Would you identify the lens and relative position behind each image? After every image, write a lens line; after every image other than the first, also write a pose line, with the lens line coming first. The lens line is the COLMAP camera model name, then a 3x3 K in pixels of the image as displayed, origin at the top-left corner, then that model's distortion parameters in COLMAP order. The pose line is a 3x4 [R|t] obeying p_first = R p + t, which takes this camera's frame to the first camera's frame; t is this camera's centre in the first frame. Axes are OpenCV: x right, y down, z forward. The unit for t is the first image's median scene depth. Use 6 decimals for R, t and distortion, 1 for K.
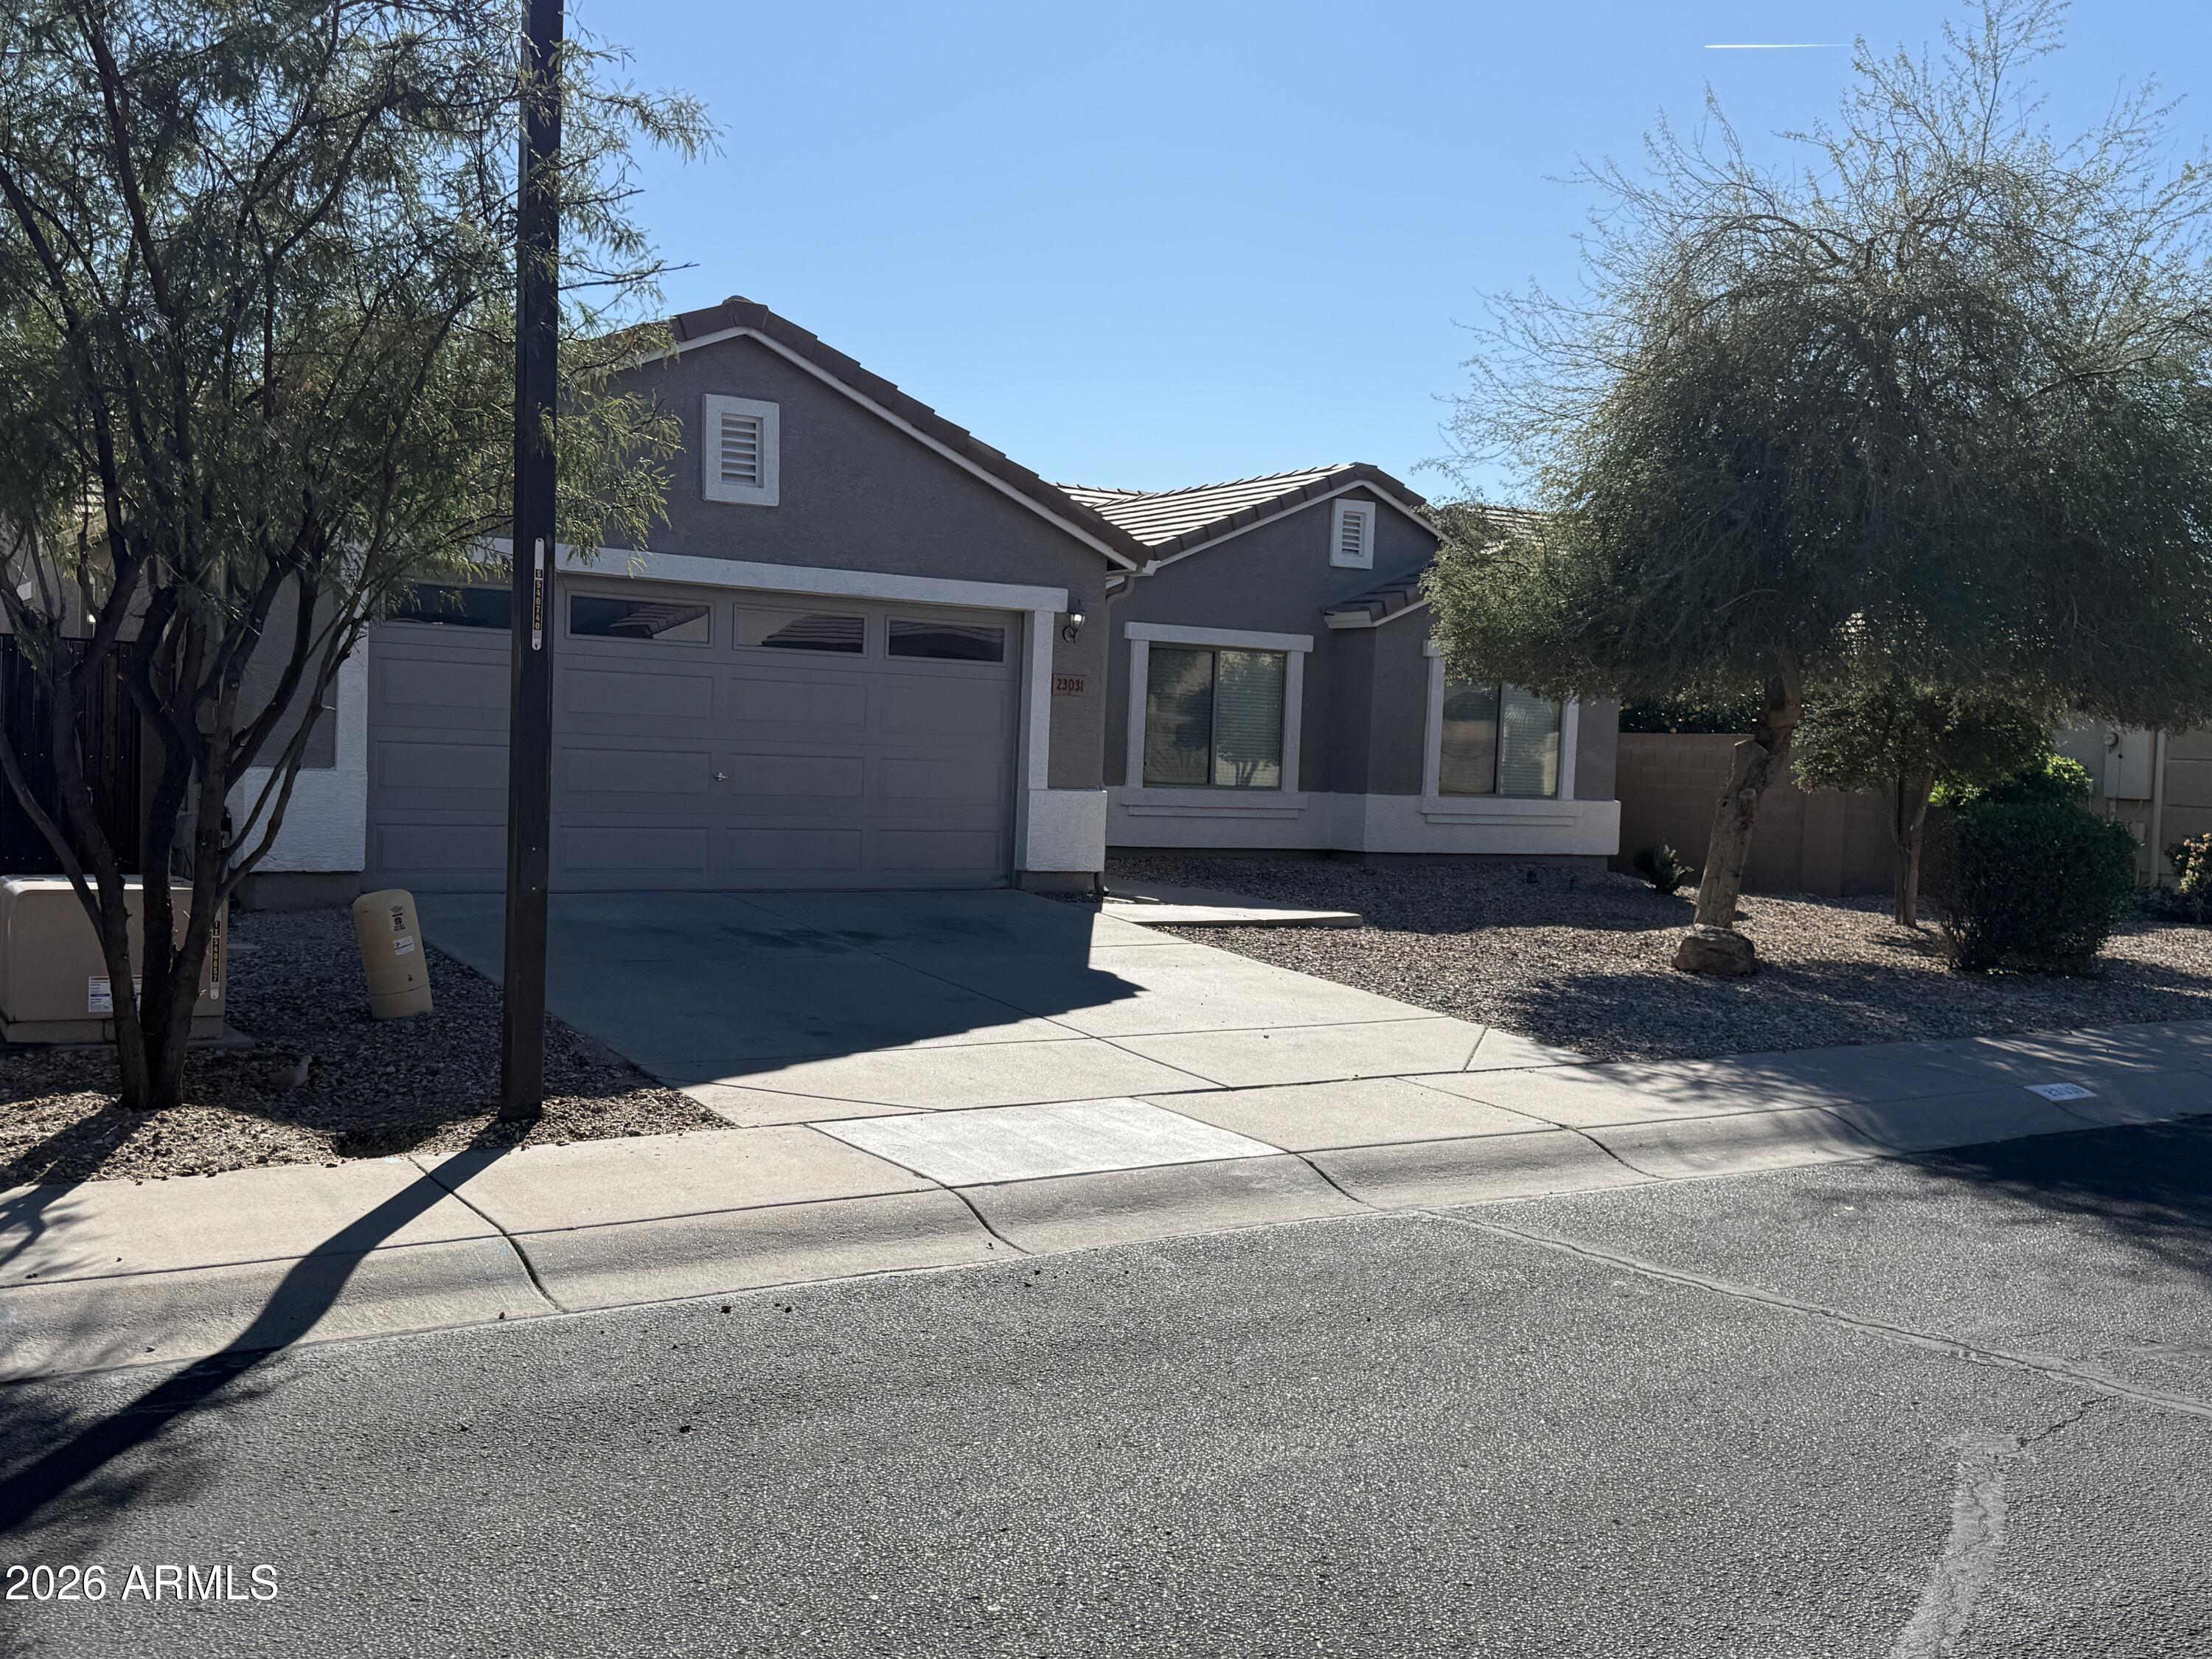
lens RADIAL K [[2142.6, 0, 1132.8], [0, 2142.6, 851.3], [0, 0, 1]] dist [0.061112, -0.256695]
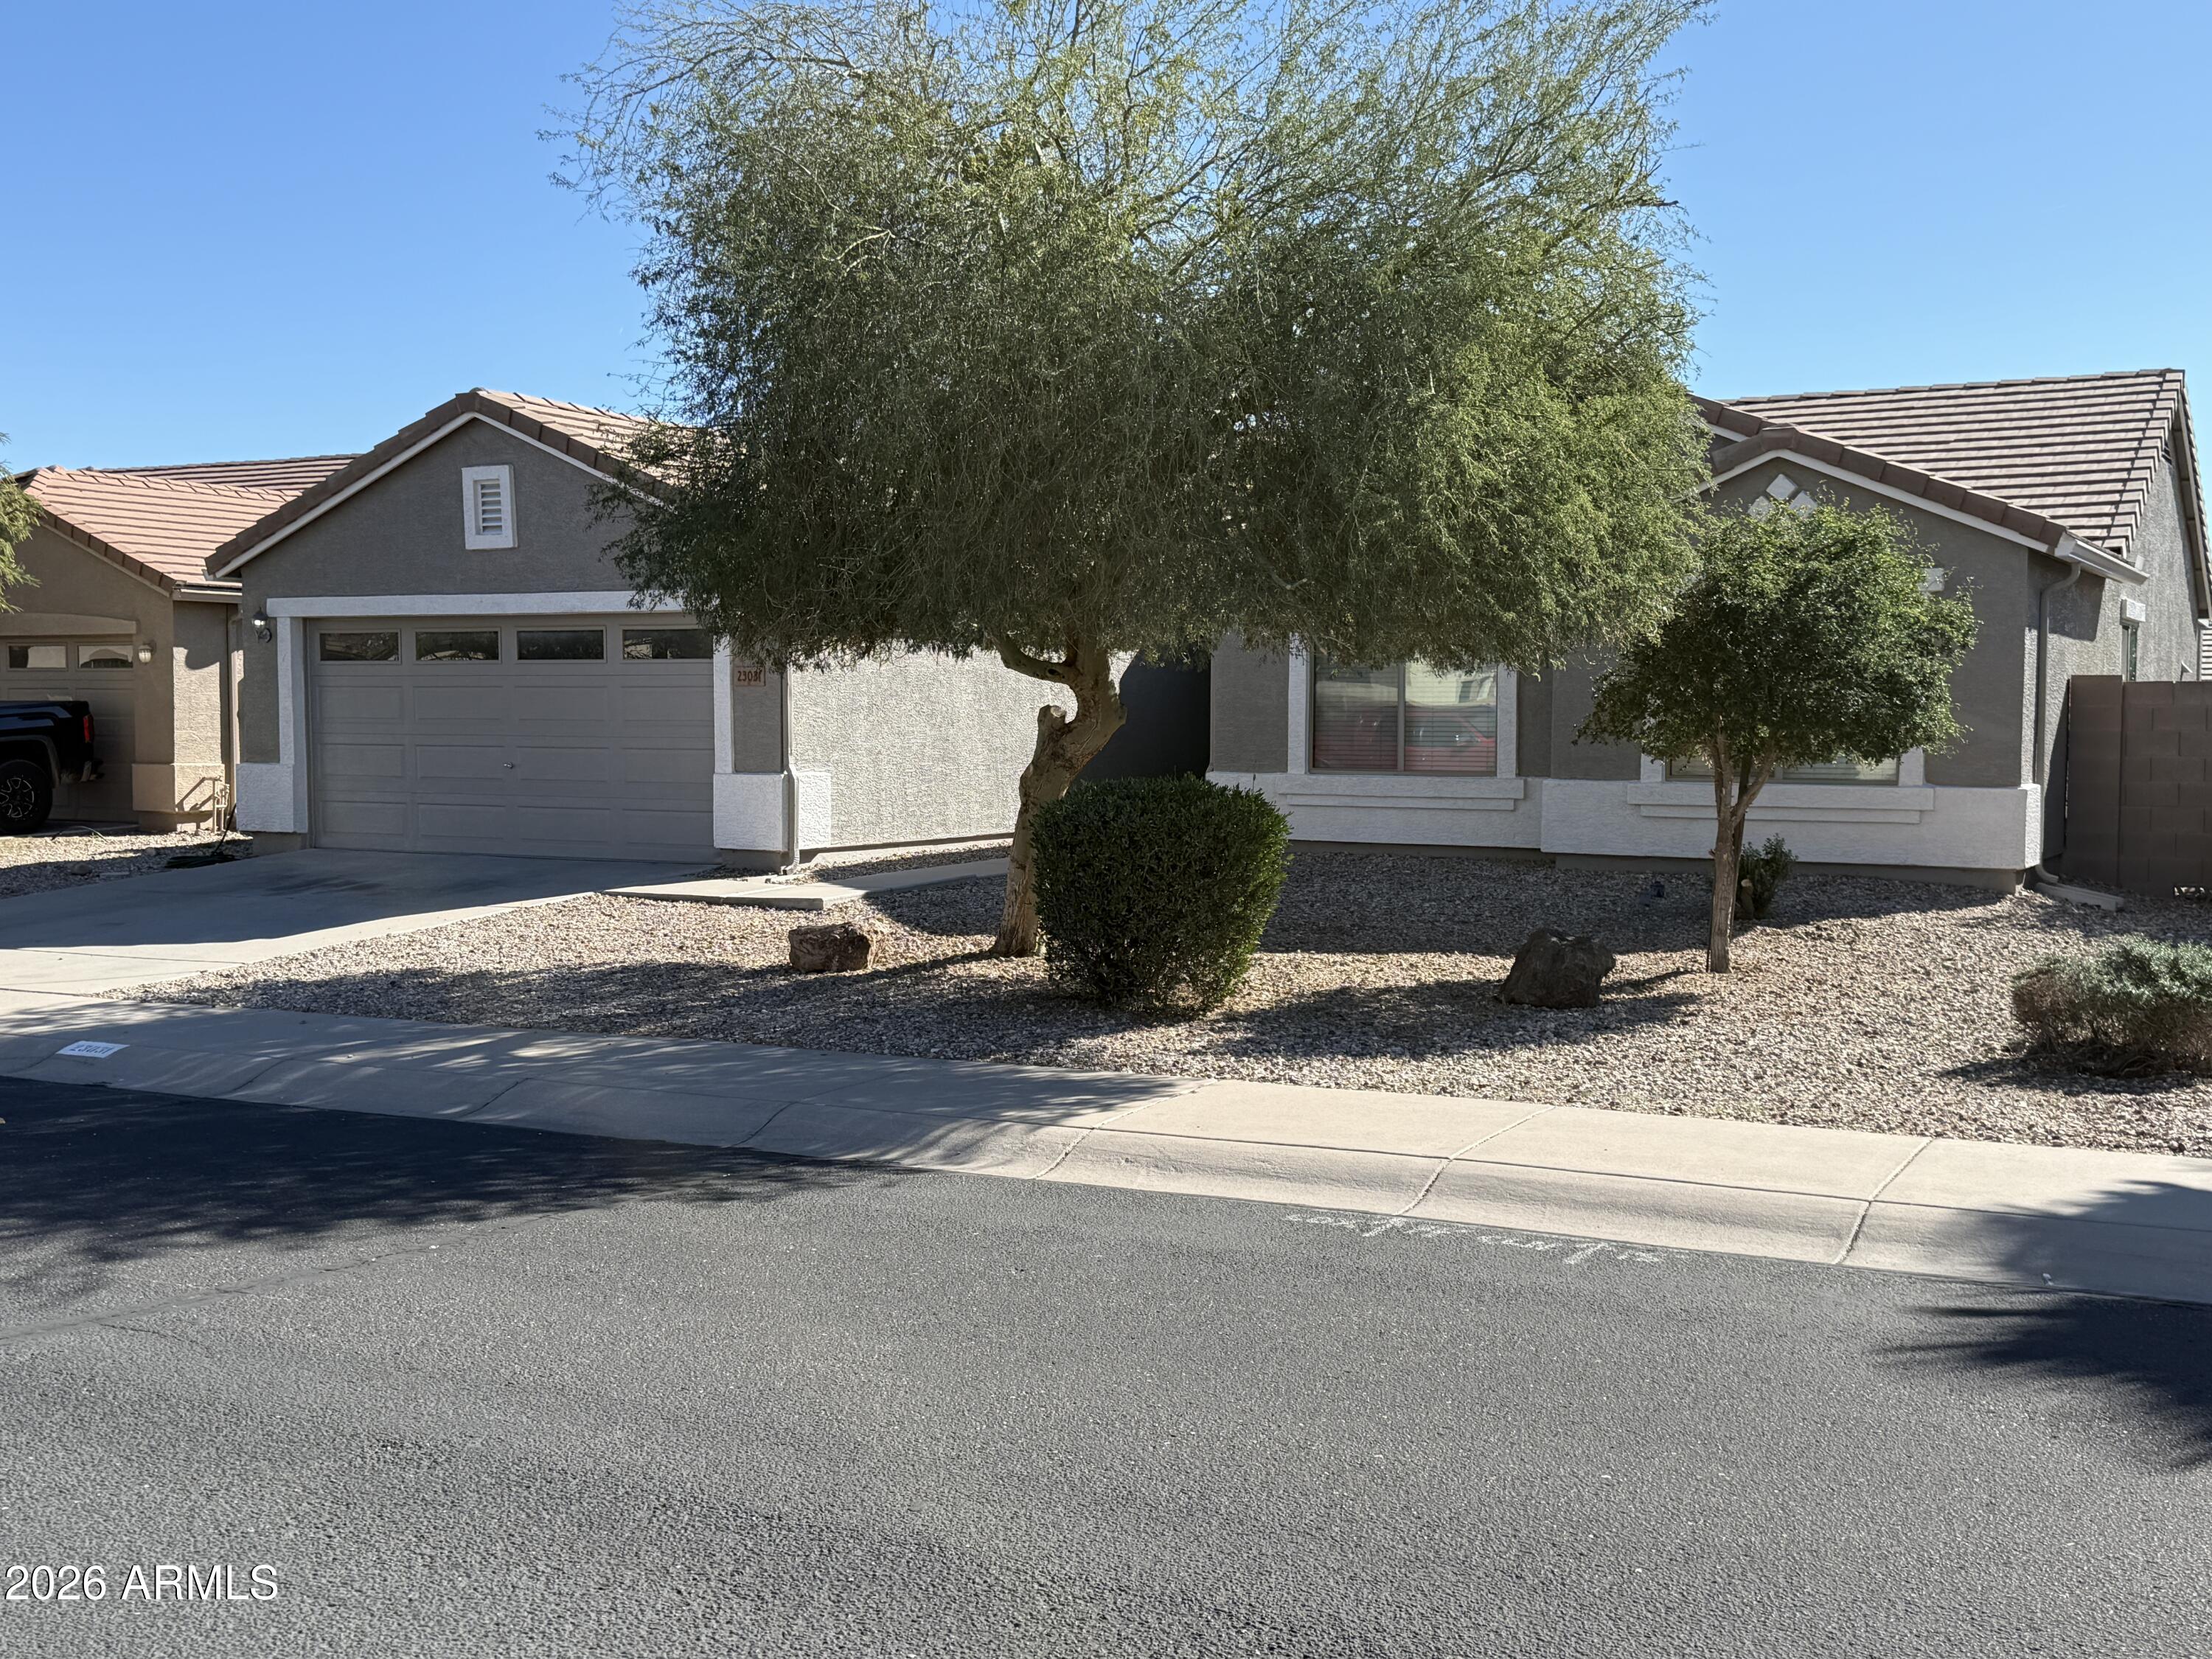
lens RADIAL K [[2393.7, 0, 1106.0], [0, 2393.7, 829.5], [0, 0, 1]] dist [0.102078, 0.010792]
pose [[0.479837, 0.008130, -0.877320, 1.194425], [-0.026586, 0.999633, -0.005277, 0.001618], [0.876955, 0.025856, 0.479877, 0.613608]]
